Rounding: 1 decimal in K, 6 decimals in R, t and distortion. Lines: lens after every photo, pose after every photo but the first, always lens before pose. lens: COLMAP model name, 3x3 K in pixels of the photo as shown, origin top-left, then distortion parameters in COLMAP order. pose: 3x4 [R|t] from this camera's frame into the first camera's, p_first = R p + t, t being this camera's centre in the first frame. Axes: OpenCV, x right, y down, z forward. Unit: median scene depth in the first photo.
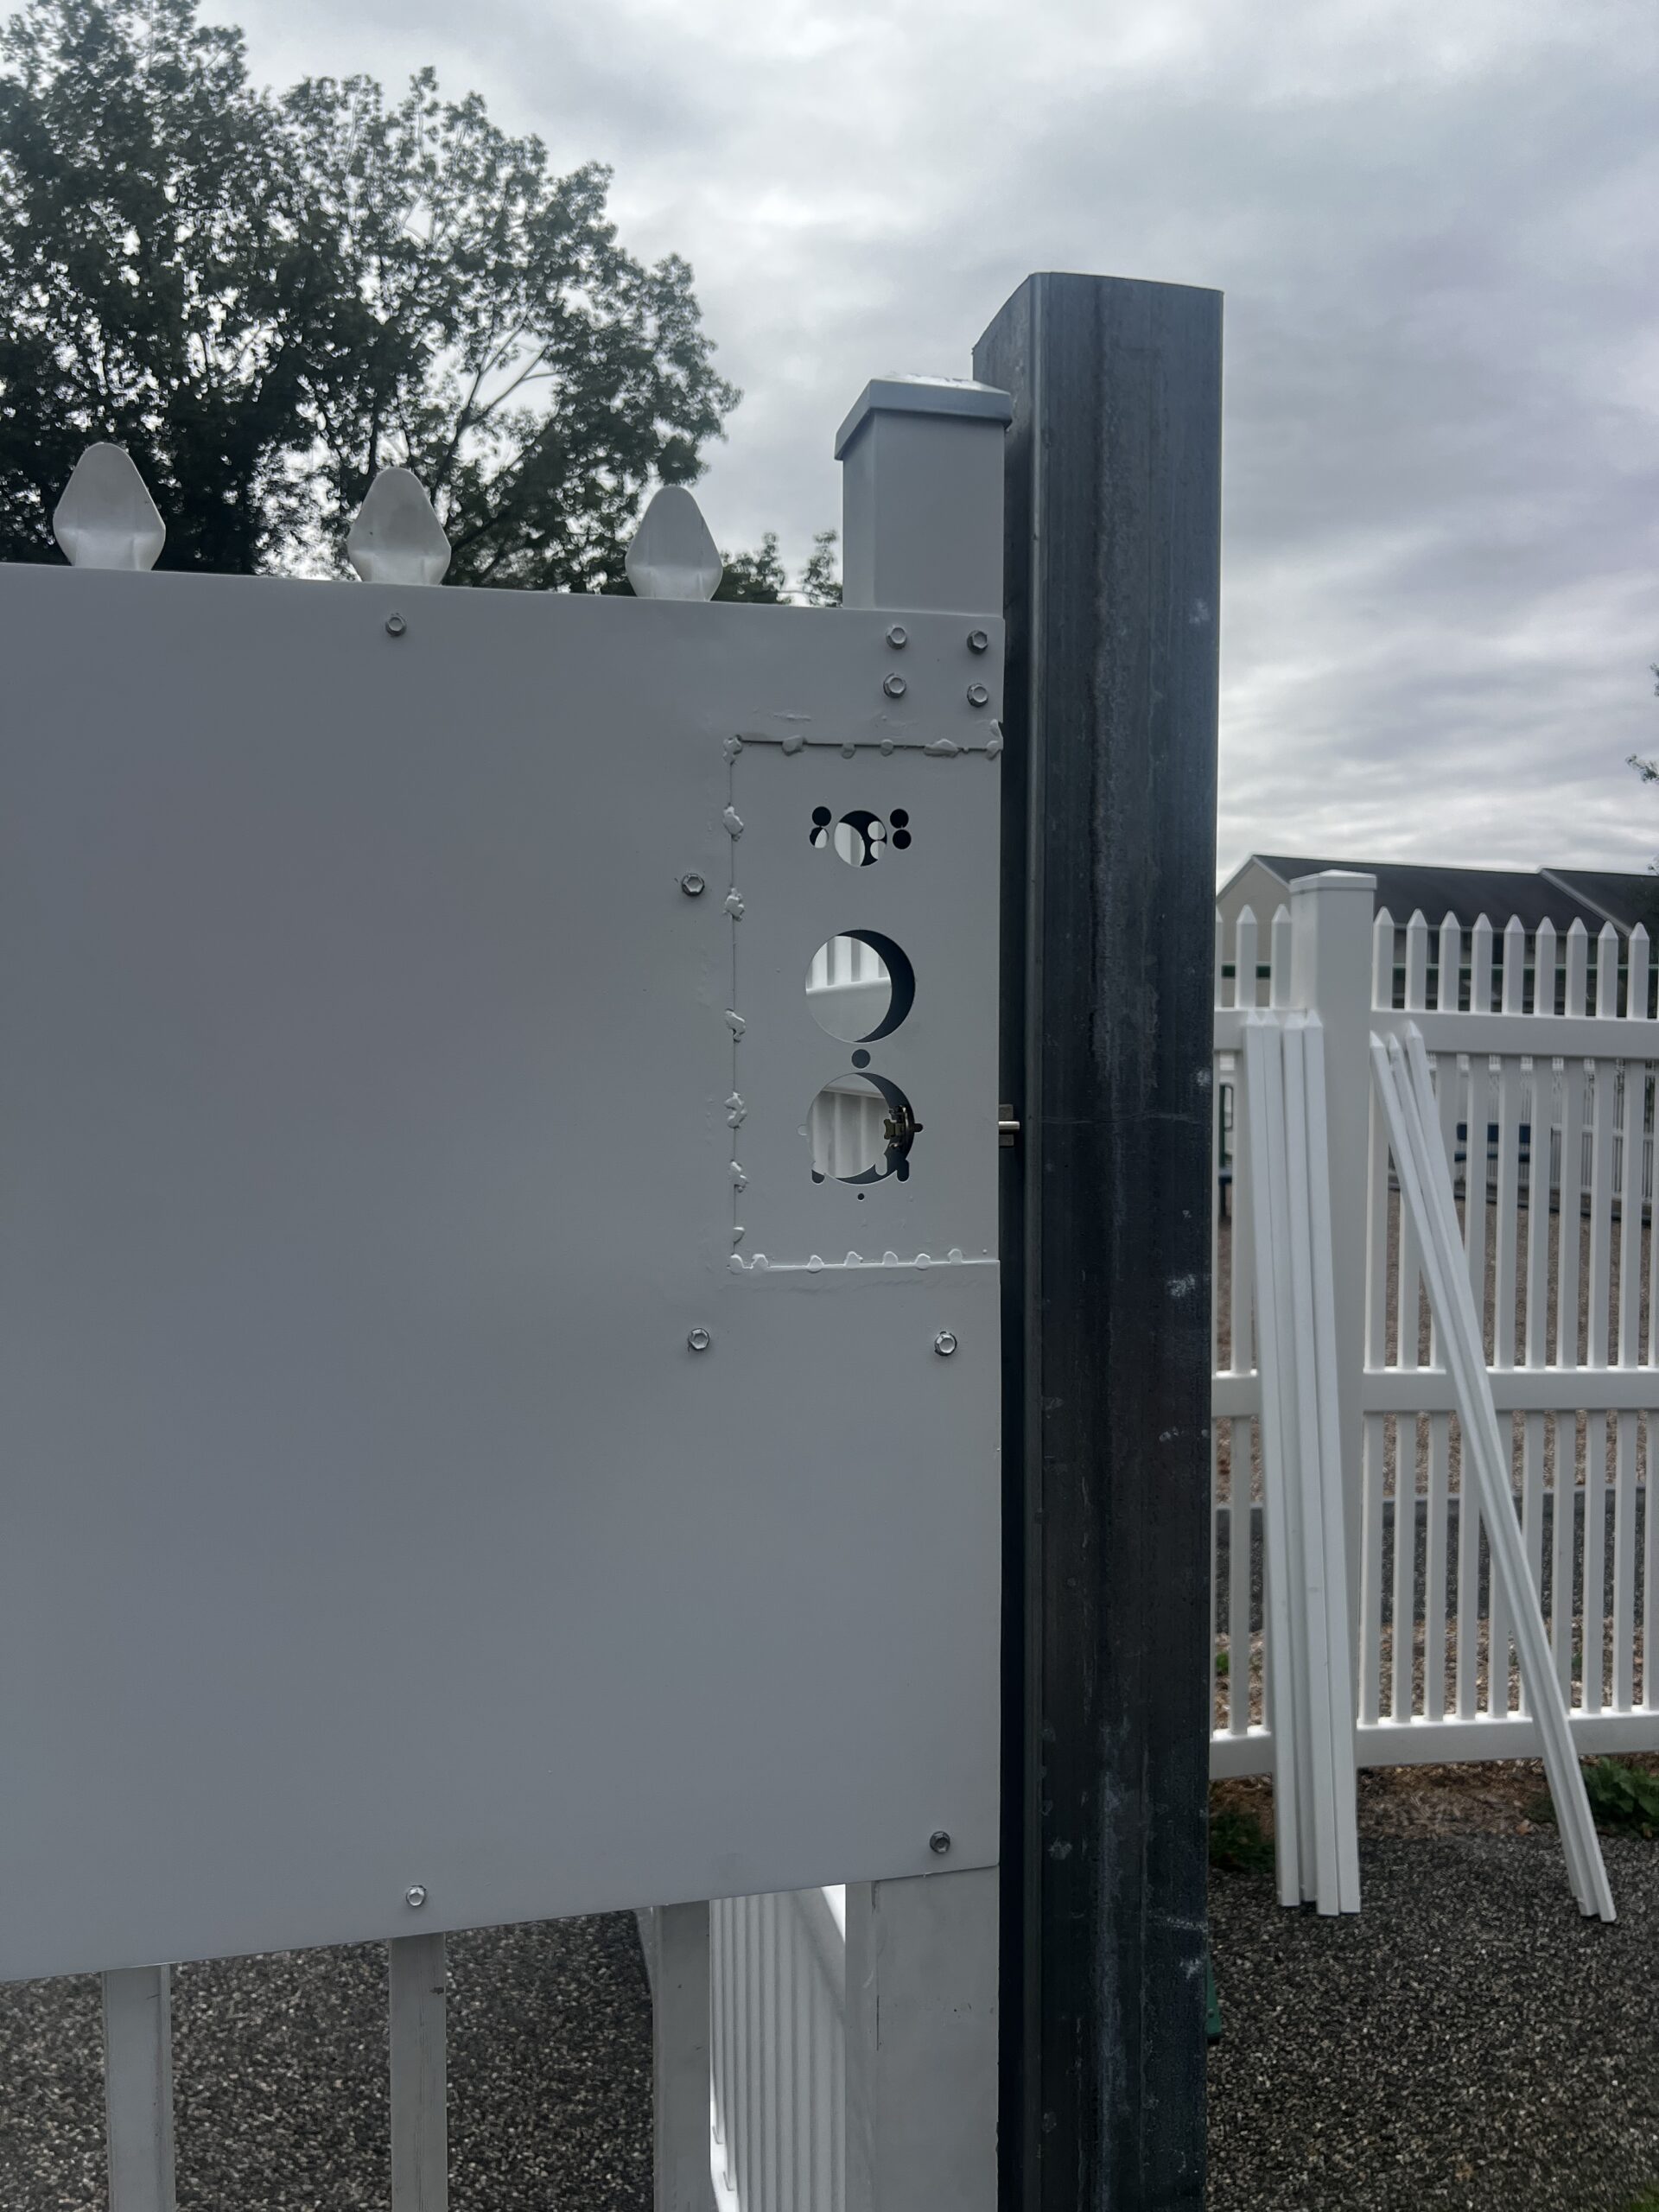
lens RADIAL K [[1674.3, 0, 824.8], [0, 1674.3, 1095.3], [0, 0, 1]] dist [-0.035196, -0.003515]
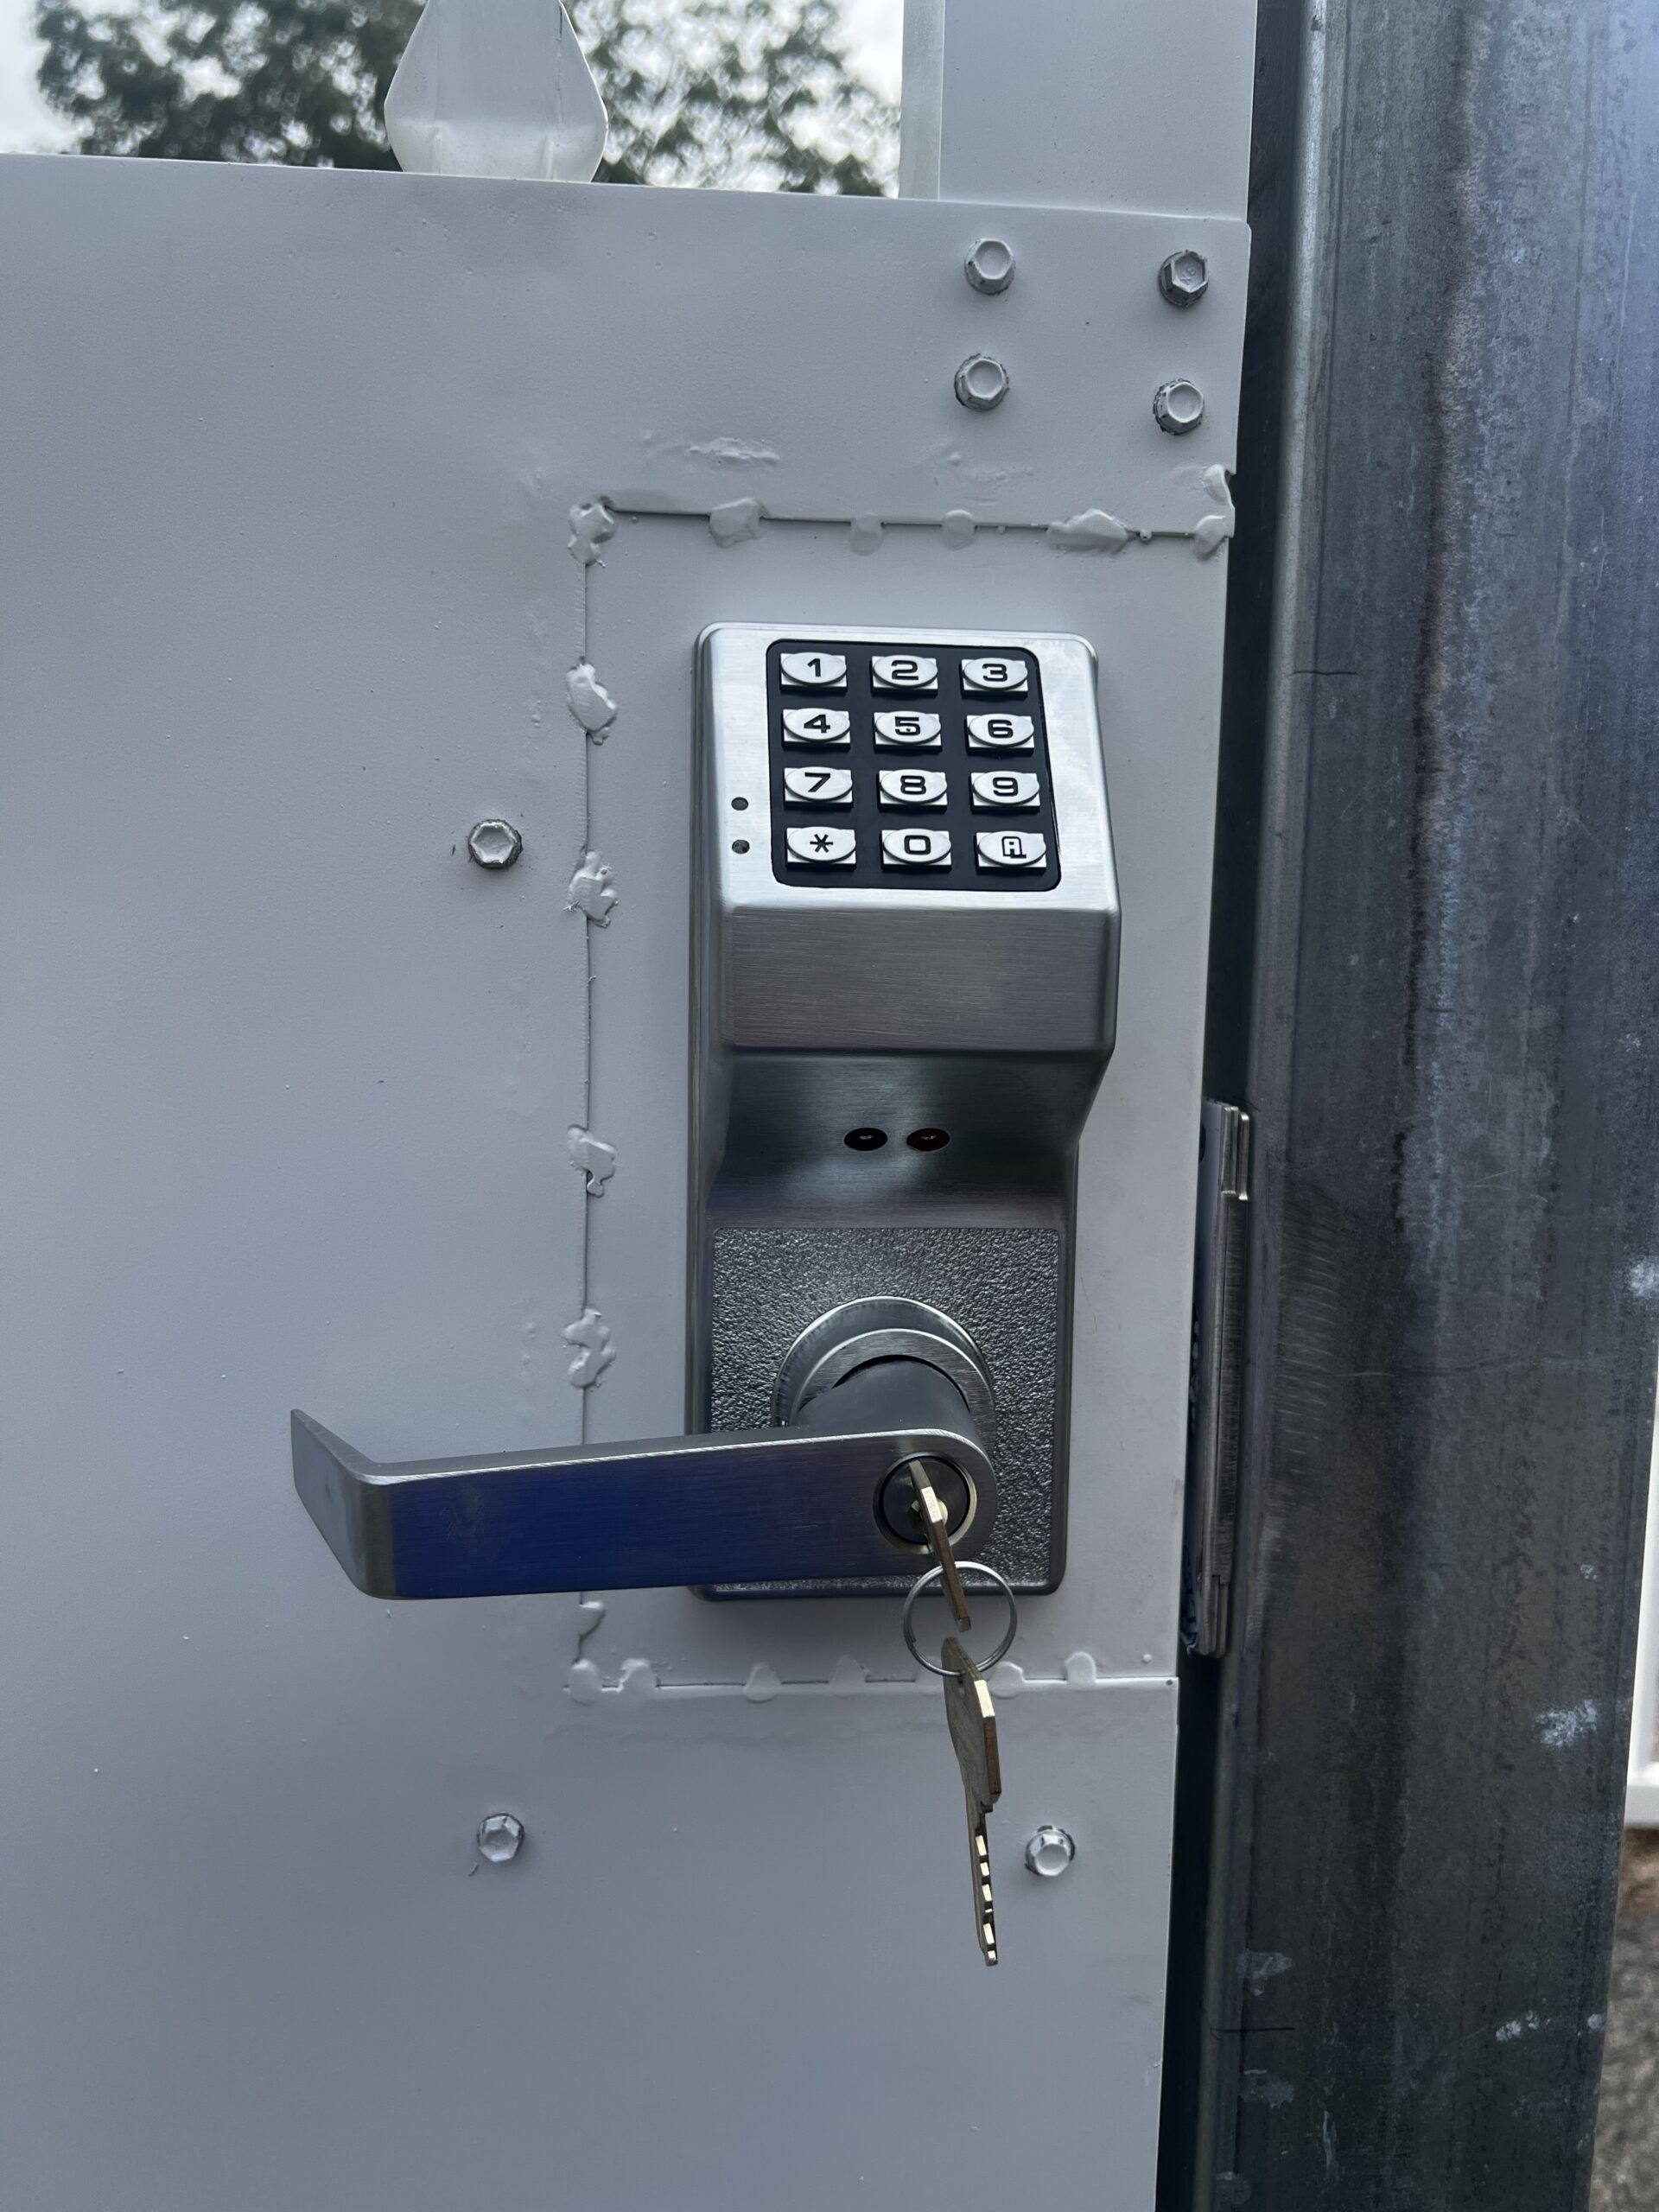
lens RADIAL K [[1674.3, 0, 841.8], [0, 1674.3, 1123.1], [0, 0, 1]] dist [-0.035196, -0.003515]
pose [[0.991966, 0.031741, -0.122456, 0.065117], [-0.020204, 0.995336, 0.094329, -0.090918], [0.124879, -0.091097, 0.987981, 0.536776]]
